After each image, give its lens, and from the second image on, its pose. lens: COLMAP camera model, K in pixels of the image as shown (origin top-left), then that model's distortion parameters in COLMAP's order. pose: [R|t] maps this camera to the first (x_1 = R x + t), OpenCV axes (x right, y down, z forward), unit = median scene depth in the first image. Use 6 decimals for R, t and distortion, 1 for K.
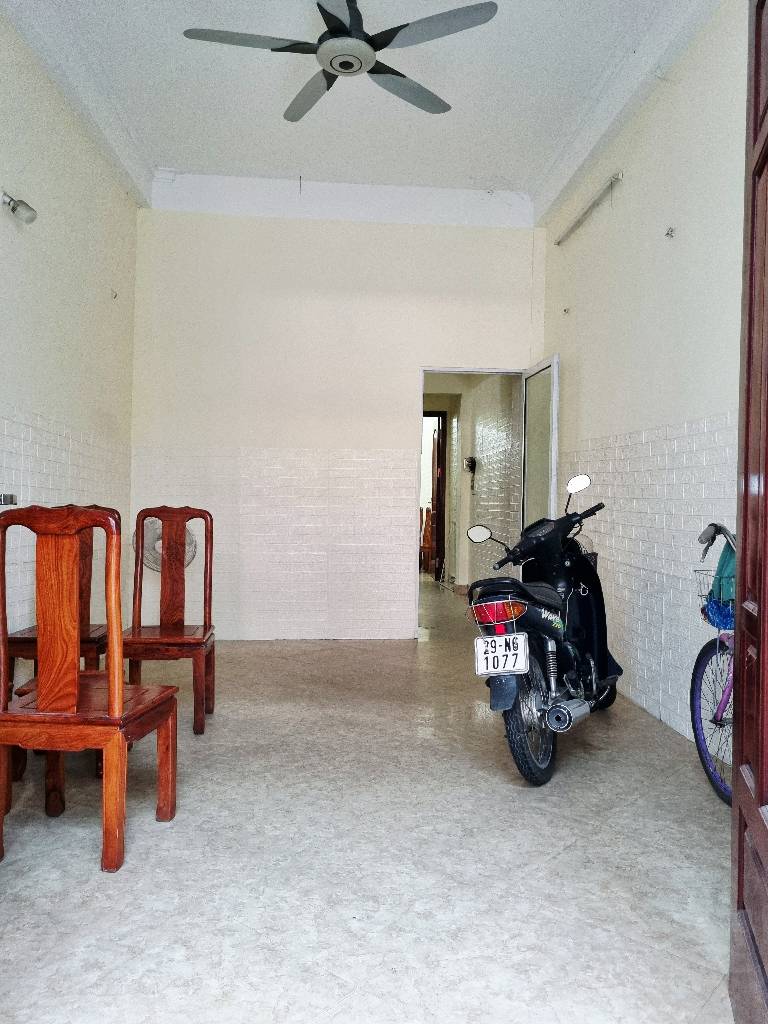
lens RADIAL K [[760.4, 0, 384.0], [0, 760.4, 512.0], [0, 0, 1]] dist [0.006995, 0.002261]
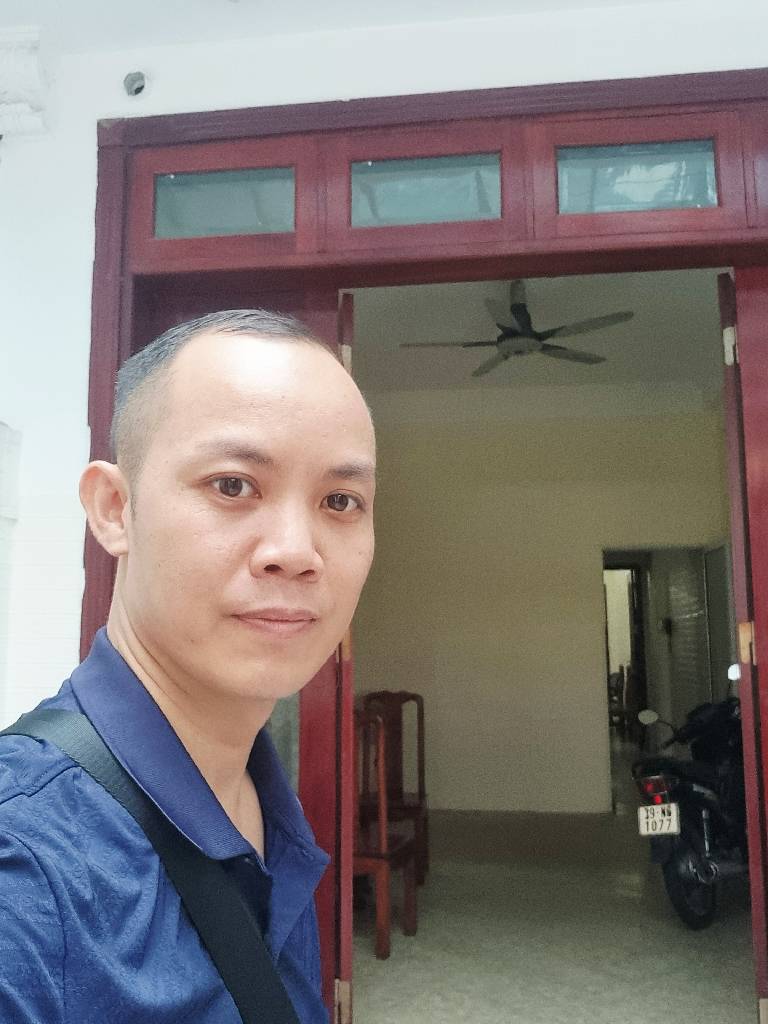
lens RADIAL K [[943.0, 0, 384.0], [0, 943.0, 512.0], [0, 0, 1]] dist [0.113066, -0.272105]
pose [[0.977400, -0.045310, -0.206486, 0.055192], [0.014808, 0.989035, -0.146934, -0.095342], [0.210880, 0.140555, 0.967354, -0.717183]]
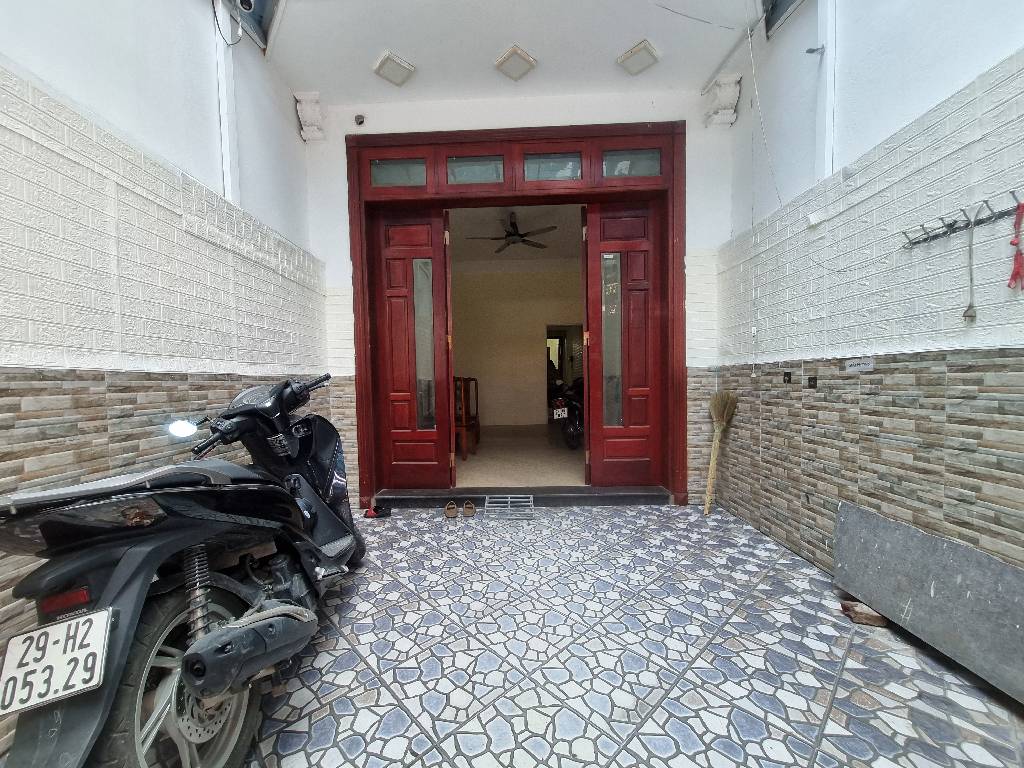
lens RADIAL K [[402.6, 0, 498.9], [0, 402.6, 389.4], [0, 0, 1]] dist [0.024551, 0.012270]
pose [[0.992588, -0.032309, -0.117154, 0.087577], [0.034136, 0.999324, 0.013620, 0.034276], [0.116635, -0.017518, 0.993020, -0.937323]]
